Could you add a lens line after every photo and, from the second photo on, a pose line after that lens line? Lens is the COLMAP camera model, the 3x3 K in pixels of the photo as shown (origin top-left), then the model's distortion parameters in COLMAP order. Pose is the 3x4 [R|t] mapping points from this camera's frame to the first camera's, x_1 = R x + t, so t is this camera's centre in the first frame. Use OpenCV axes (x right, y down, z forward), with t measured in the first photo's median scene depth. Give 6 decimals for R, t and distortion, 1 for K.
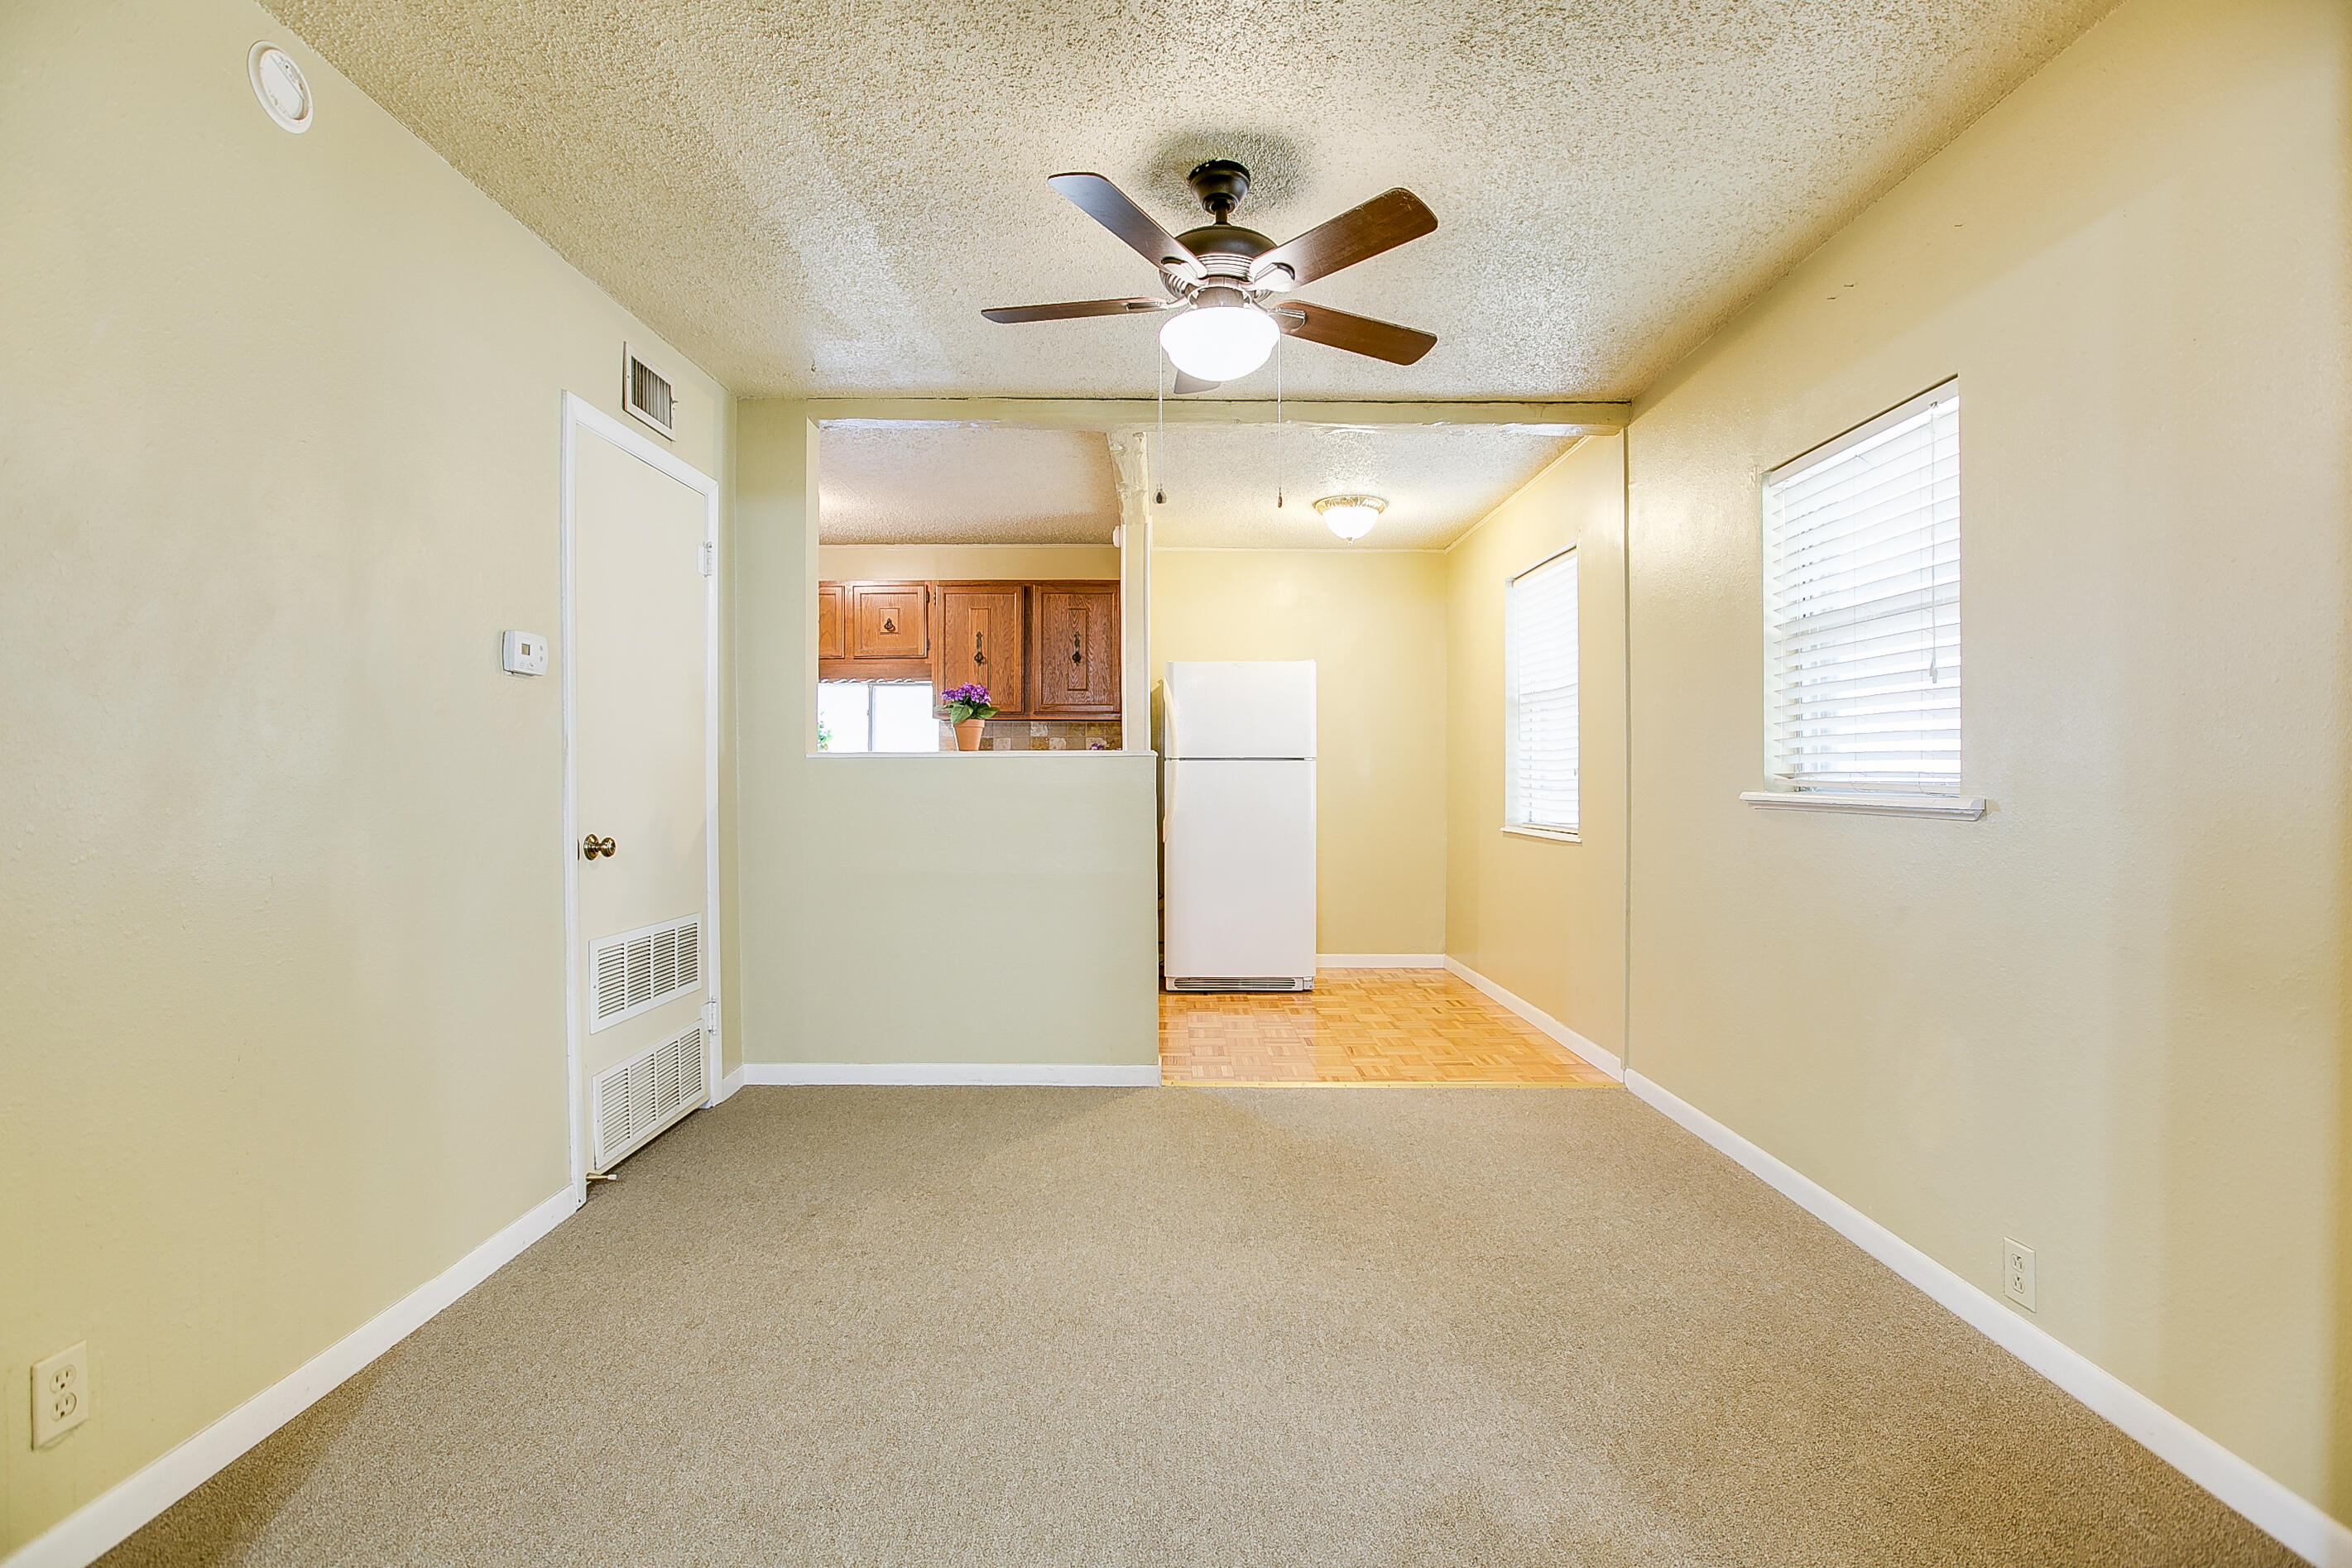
lens RADIAL K [[1096.1, 0, 1176.0], [0, 1096.1, 784.0], [0, 0, 1]] dist [-0.051720, 0.000100]
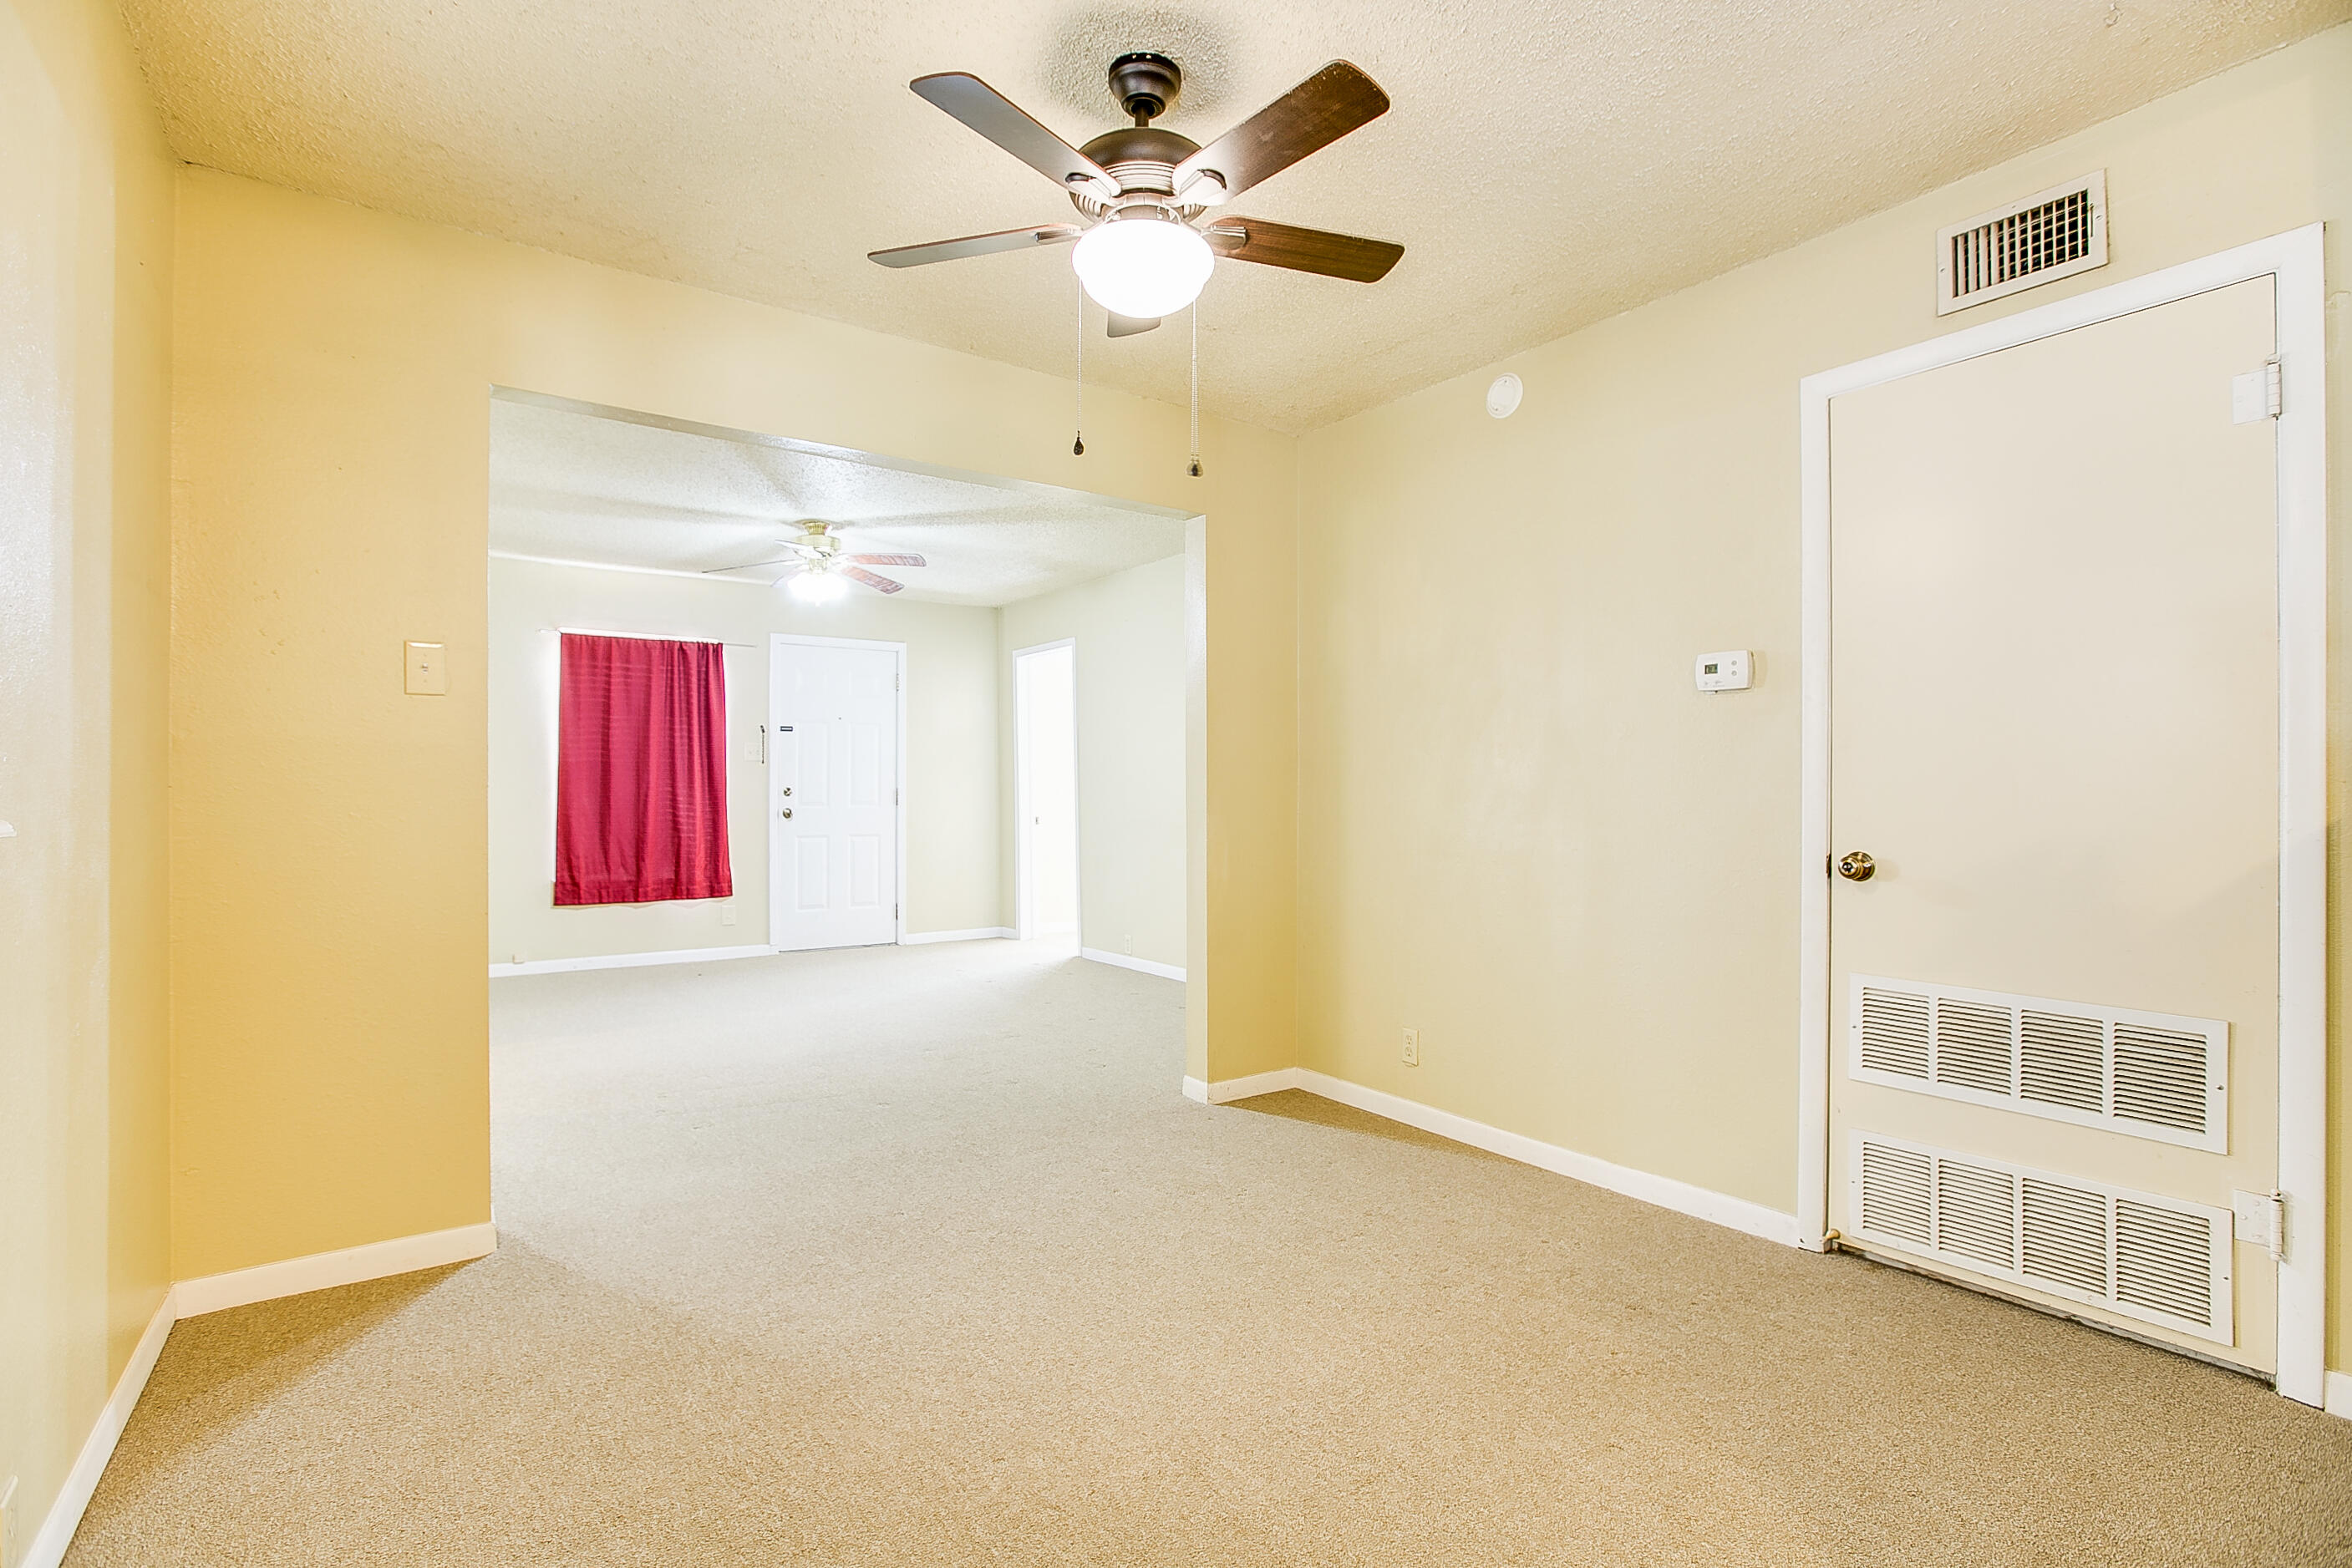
lens RADIAL K [[1126.4, 0, 1176.0], [0, 1126.4, 784.0], [0, 0, 1]] dist [0.000335, -0.000078]
pose [[-0.826703, -0.004022, -0.562625, 0.439105], [-0.000704, 0.999981, -0.006114, -0.001454], [0.562639, -0.004658, -0.826690, 1.488378]]
